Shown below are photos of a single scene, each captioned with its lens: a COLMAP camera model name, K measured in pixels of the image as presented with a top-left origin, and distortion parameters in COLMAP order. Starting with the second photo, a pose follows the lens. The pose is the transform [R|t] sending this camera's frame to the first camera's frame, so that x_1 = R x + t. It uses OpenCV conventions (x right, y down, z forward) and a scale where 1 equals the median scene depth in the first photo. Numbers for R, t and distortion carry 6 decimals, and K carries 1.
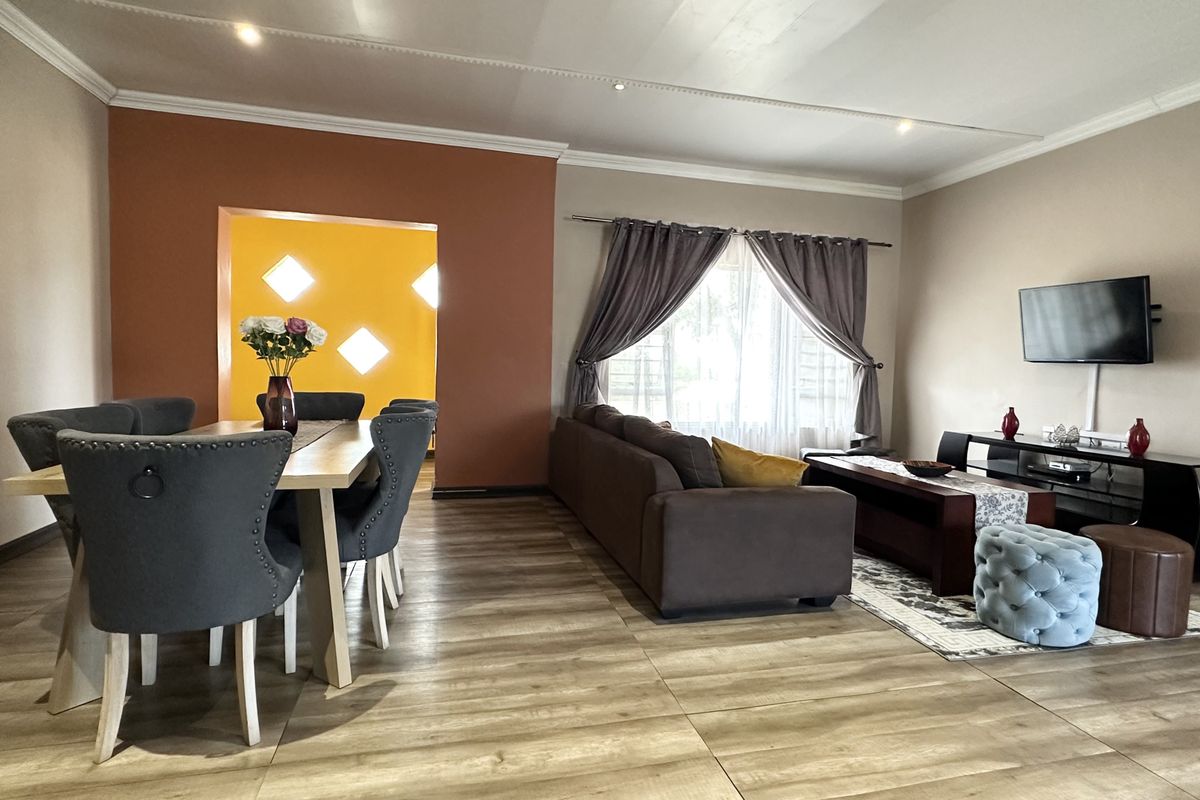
lens RADIAL K [[633.2, 0, 599.4], [0, 633.2, 395.7], [0, 0, 1]] dist [0.000218, -0.000319]
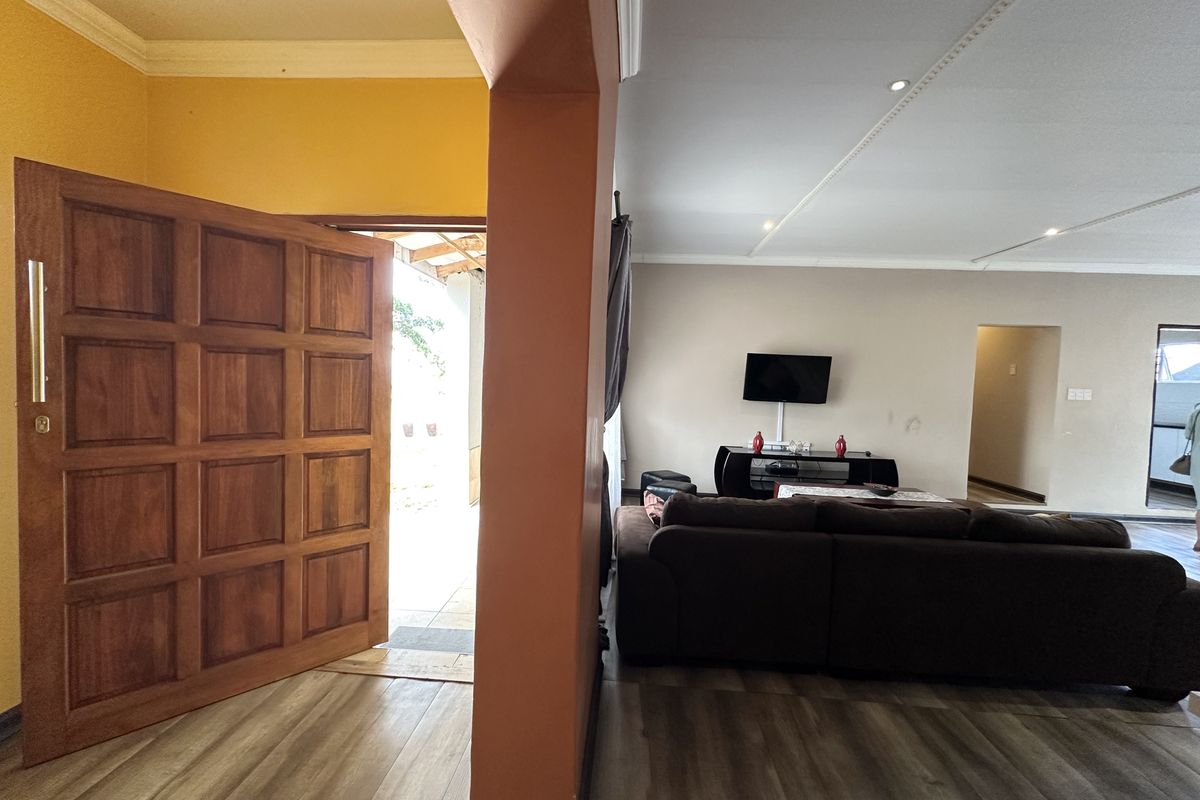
lens RADIAL K [[476.6, 0, 592.9], [0, 476.6, 402.2], [0, 0, 1]] dist [-0.003279, 0.000352]
pose [[0.316069, -0.061315, 0.946753, -0.665227], [0.019351, 0.998118, 0.058181, -0.150830], [-0.948539, -0.000069, 0.316661, 1.207629]]
